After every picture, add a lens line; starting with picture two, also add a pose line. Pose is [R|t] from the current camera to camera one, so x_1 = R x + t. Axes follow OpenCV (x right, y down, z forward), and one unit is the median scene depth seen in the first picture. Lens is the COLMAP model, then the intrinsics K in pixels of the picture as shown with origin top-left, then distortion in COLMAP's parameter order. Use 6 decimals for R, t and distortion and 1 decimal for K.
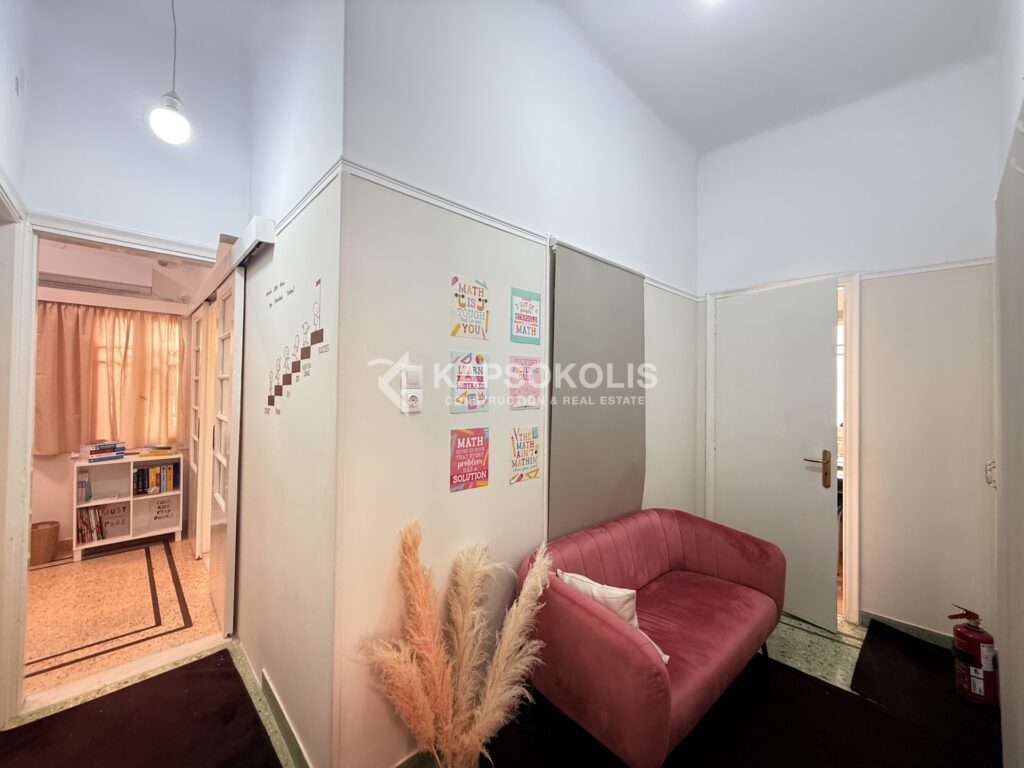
lens RADIAL K [[410.0, 0, 509.6], [0, 410.0, 385.1], [0, 0, 1]] dist [-0.000306, 0.000241]
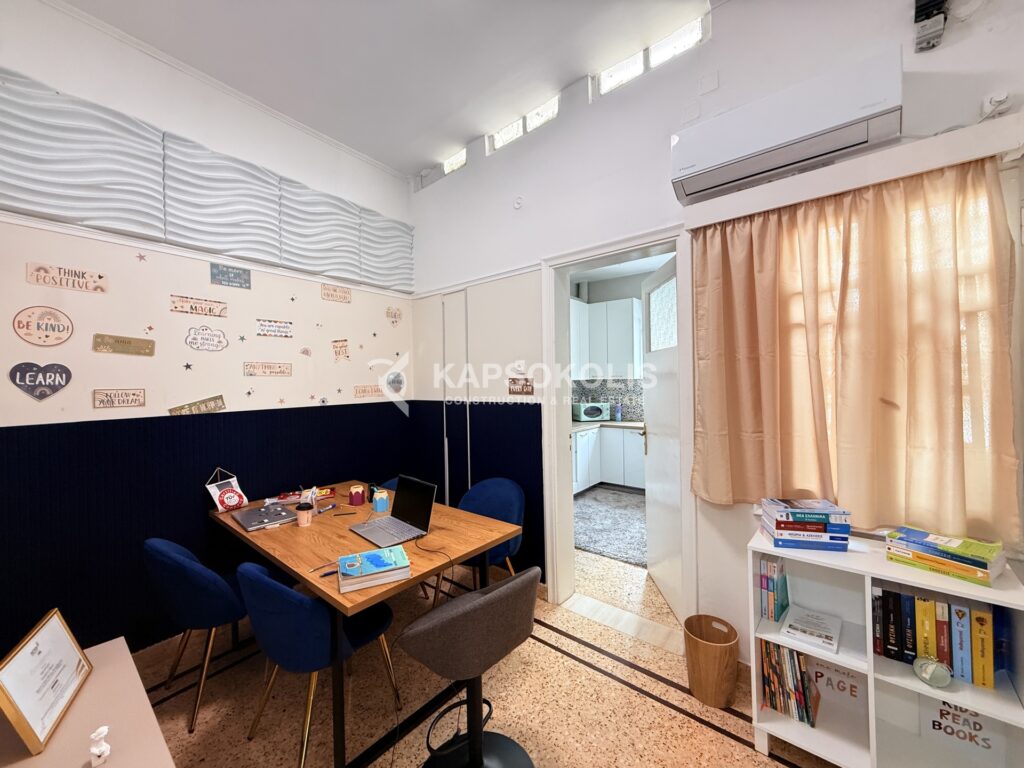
lens RADIAL K [[410.0, 0, 508.5], [0, 410.0, 383.5], [0, 0, 1]] dist [-0.000306, 0.000241]
pose [[0.114141, -0.013888, -0.993367, -0.562790], [0.028634, 0.999533, -0.010684, 0.005868], [0.993052, -0.027225, 0.114486, 0.612337]]
